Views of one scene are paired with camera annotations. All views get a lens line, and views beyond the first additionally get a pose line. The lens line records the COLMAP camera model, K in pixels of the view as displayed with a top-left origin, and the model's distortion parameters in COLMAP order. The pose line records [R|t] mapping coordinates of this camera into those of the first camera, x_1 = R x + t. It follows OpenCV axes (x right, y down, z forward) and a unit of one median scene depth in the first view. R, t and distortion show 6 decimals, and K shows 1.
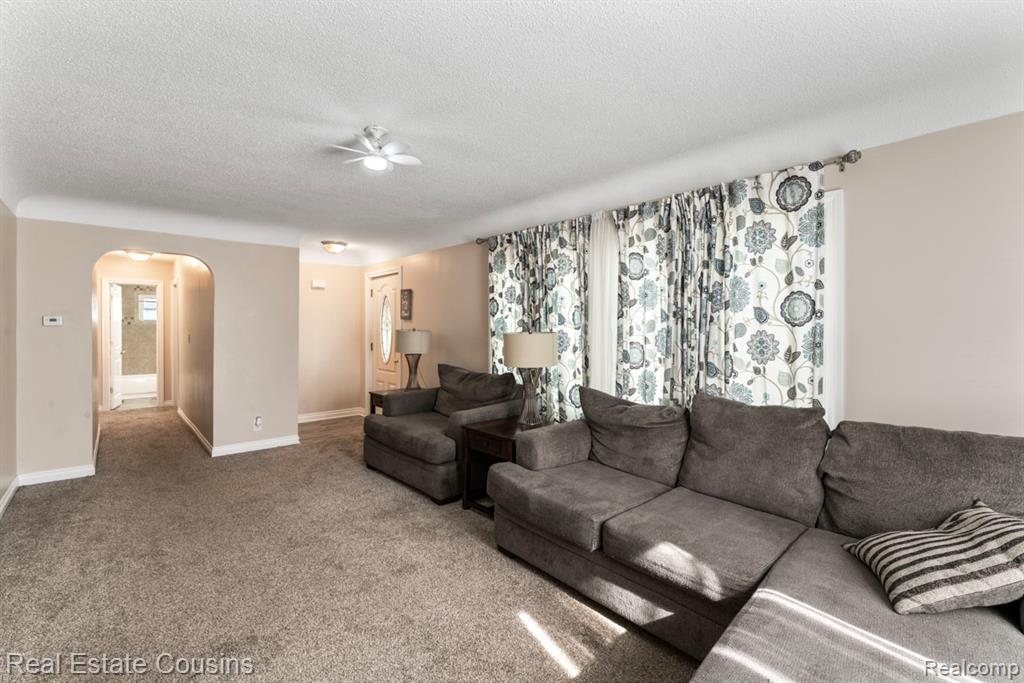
lens RADIAL K [[462.5, 0, 511.1], [0, 462.5, 325.3], [0, 0, 1]] dist [0.001269, -0.000025]
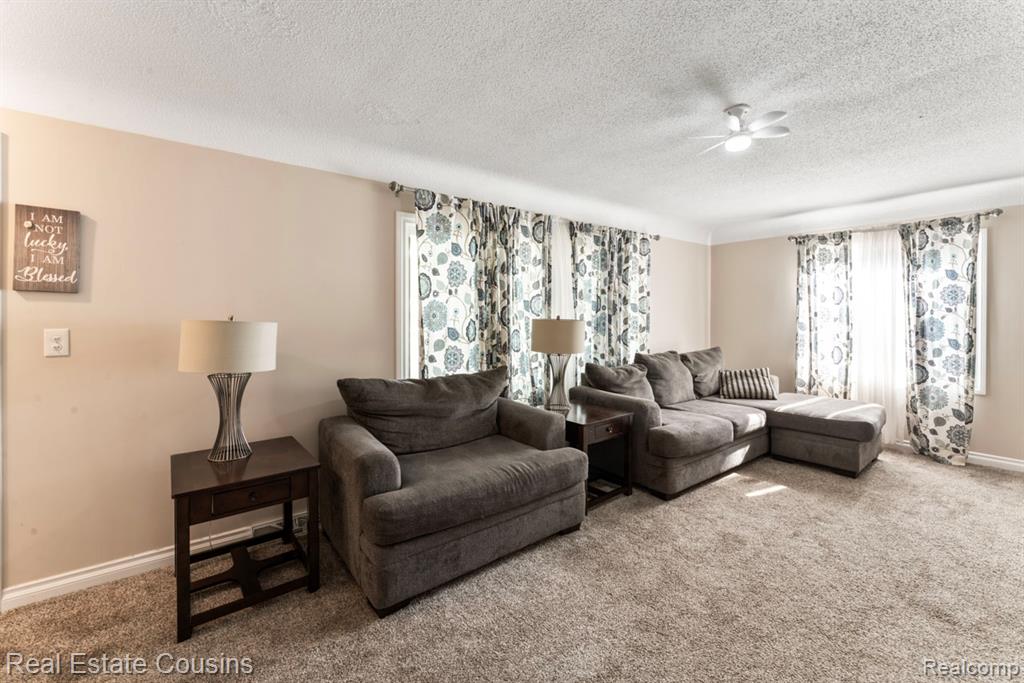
lens RADIAL K [[431.9, 0, 509.3], [0, 431.9, 300.9], [0, 0, 1]] dist [-0.000839, -0.000063]
pose [[0.051474, -0.019325, 0.998487, -1.117405], [-0.043381, 0.998826, 0.021568, -0.058692], [-0.997732, -0.044426, 0.050575, 1.285044]]
